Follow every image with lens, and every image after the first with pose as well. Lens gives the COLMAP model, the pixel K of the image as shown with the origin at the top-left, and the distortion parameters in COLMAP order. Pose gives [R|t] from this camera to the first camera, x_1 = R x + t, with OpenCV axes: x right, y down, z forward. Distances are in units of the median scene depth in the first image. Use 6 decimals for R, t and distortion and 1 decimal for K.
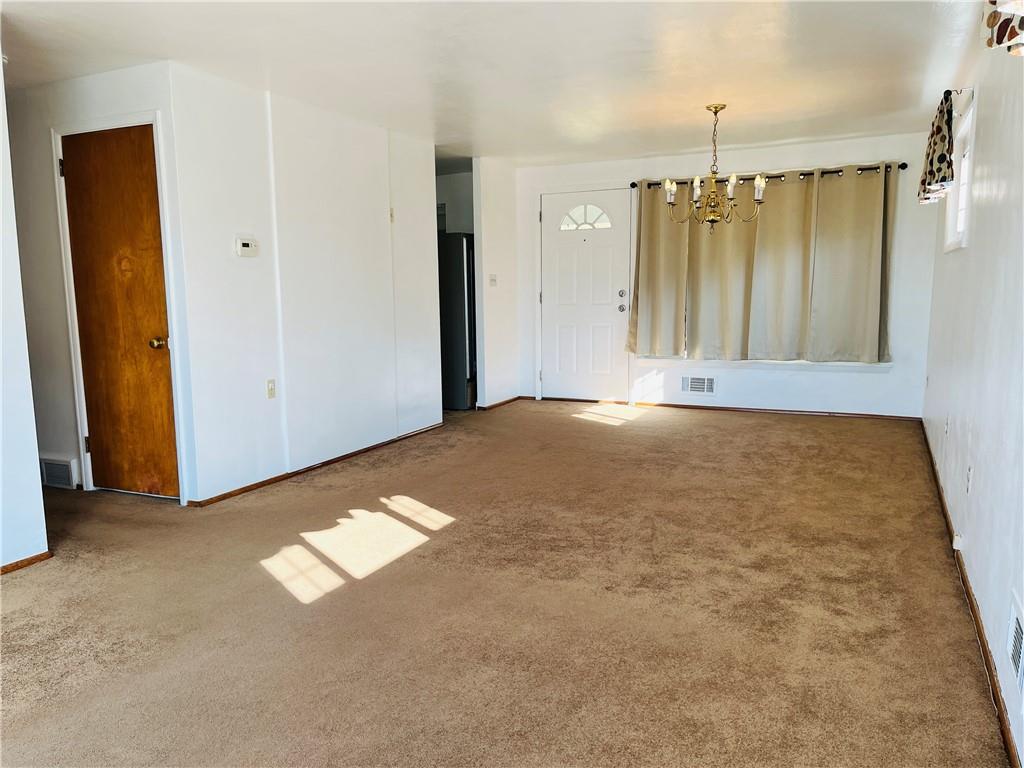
lens RADIAL K [[766.0, 0, 508.5], [0, 766.0, 391.3], [0, 0, 1]] dist [0.005833, -0.001254]
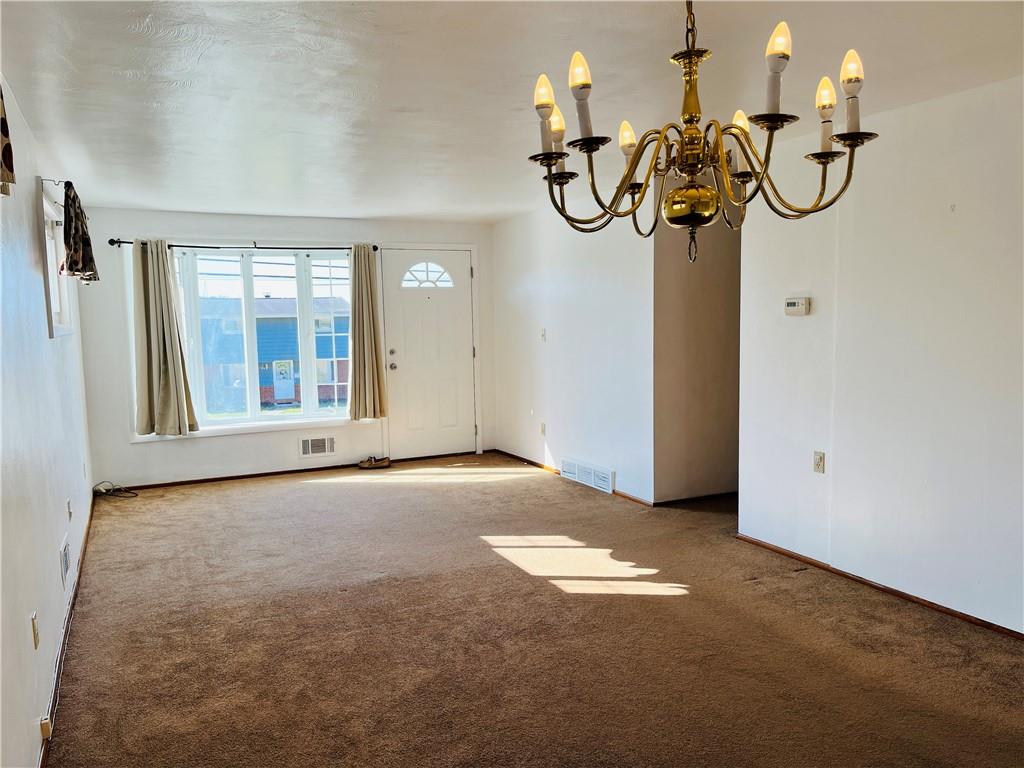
lens RADIAL K [[766.0, 0, 508.5], [0, 766.0, 391.3], [0, 0, 1]] dist [0.005833, -0.001254]
pose [[-0.613954, 0.104447, -0.782401, 0.722940], [-0.076403, 0.978689, 0.190604, -0.269456], [0.785636, 0.176800, -0.592890, 1.471912]]
